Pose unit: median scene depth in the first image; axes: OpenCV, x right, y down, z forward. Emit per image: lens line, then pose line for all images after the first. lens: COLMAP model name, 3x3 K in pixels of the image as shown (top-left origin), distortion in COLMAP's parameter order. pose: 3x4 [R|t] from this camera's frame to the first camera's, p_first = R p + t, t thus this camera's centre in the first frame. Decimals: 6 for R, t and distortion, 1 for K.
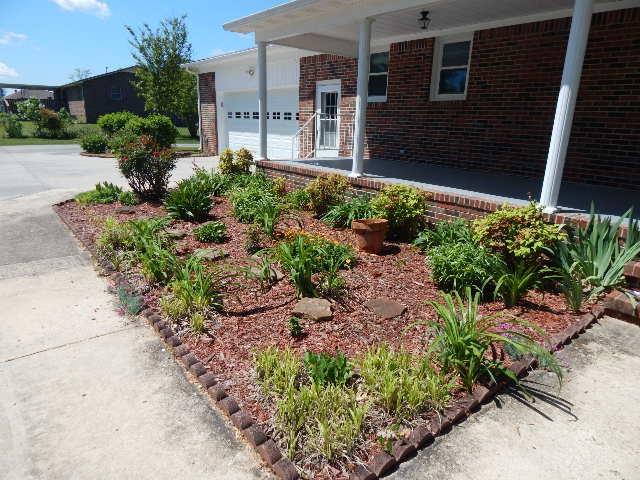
lens RADIAL K [[400.4, 0, 320.0], [0, 400.4, 240.0], [0, 0, 1]] dist [-0.001940, -0.000333]
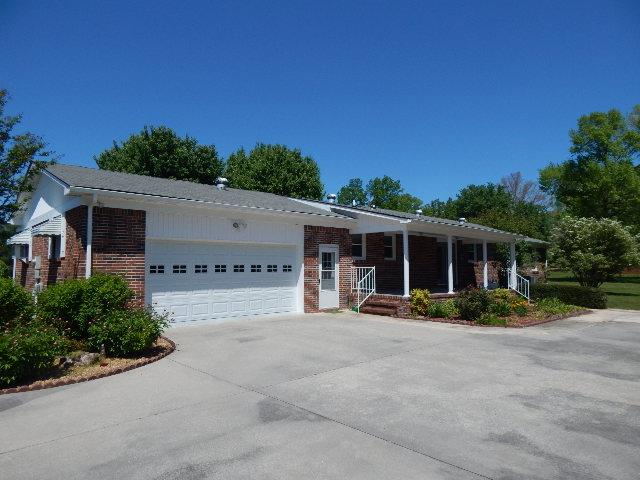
lens RADIAL K [[400.4, 0, 320.0], [0, 400.4, 240.0], [0, 0, 1]] dist [-0.001940, -0.000333]
pose [[-0.076405, 0.051392, 0.995752, -1.340846], [0.292607, 0.955855, -0.026880, -0.363841], [-0.953175, 0.289310, -0.088070, 1.088655]]
